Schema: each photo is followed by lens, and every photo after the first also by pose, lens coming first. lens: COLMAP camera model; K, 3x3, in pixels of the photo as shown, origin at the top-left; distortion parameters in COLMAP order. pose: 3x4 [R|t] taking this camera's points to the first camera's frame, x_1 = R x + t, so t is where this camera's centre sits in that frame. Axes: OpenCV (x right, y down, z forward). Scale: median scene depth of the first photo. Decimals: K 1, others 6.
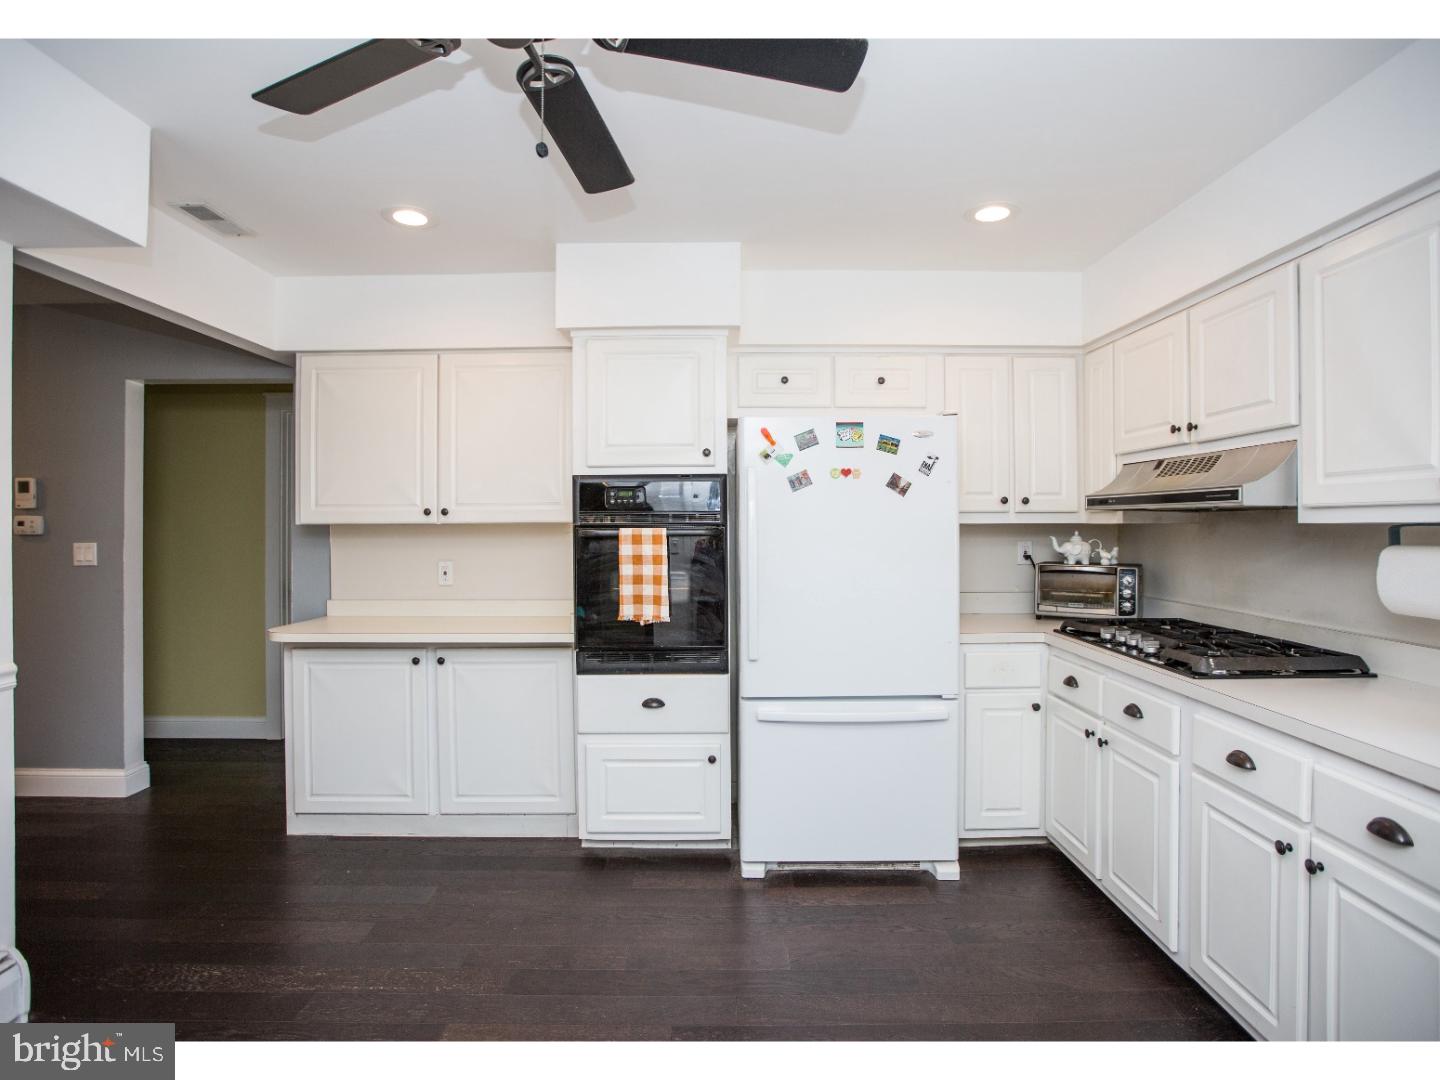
lens RADIAL K [[729.3, 0, 722.3], [0, 729.3, 509.7], [0, 0, 1]] dist [-0.077030, 0.036637]
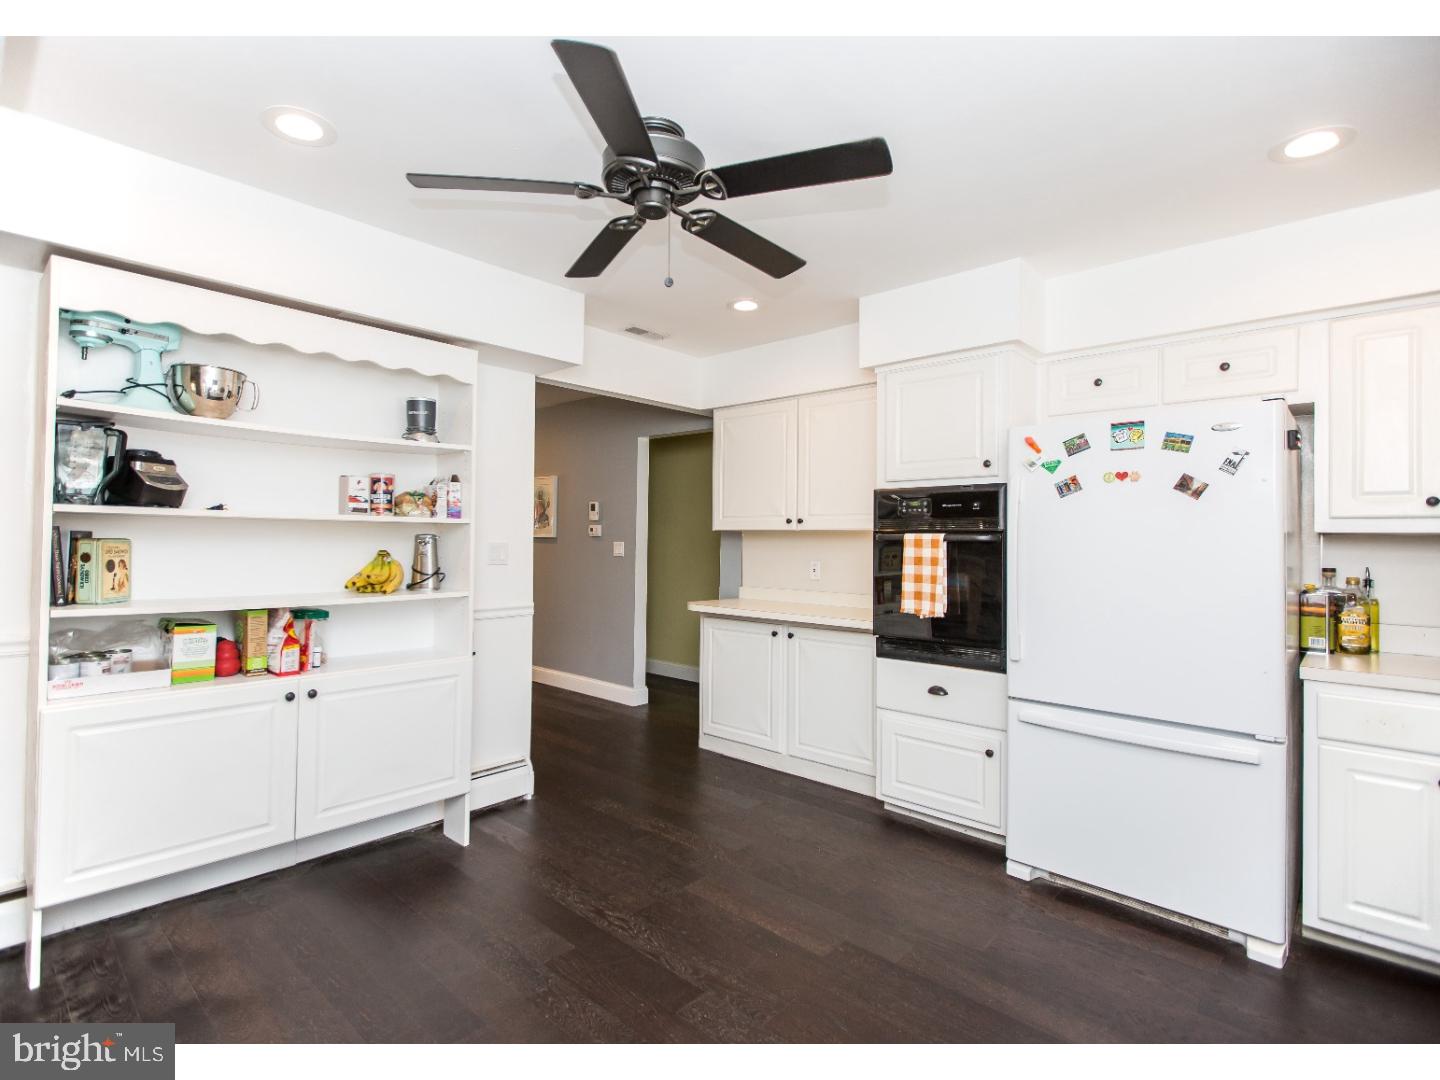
lens RADIAL K [[706.0, 0, 711.5], [0, 706.0, 509.8], [0, 0, 1]] dist [-0.005557, -0.000455]
pose [[0.731468, -0.016767, -0.681670, 0.396402], [0.003828, 0.999783, -0.020484, 0.009464], [0.681865, 0.012374, 0.731373, -0.033788]]
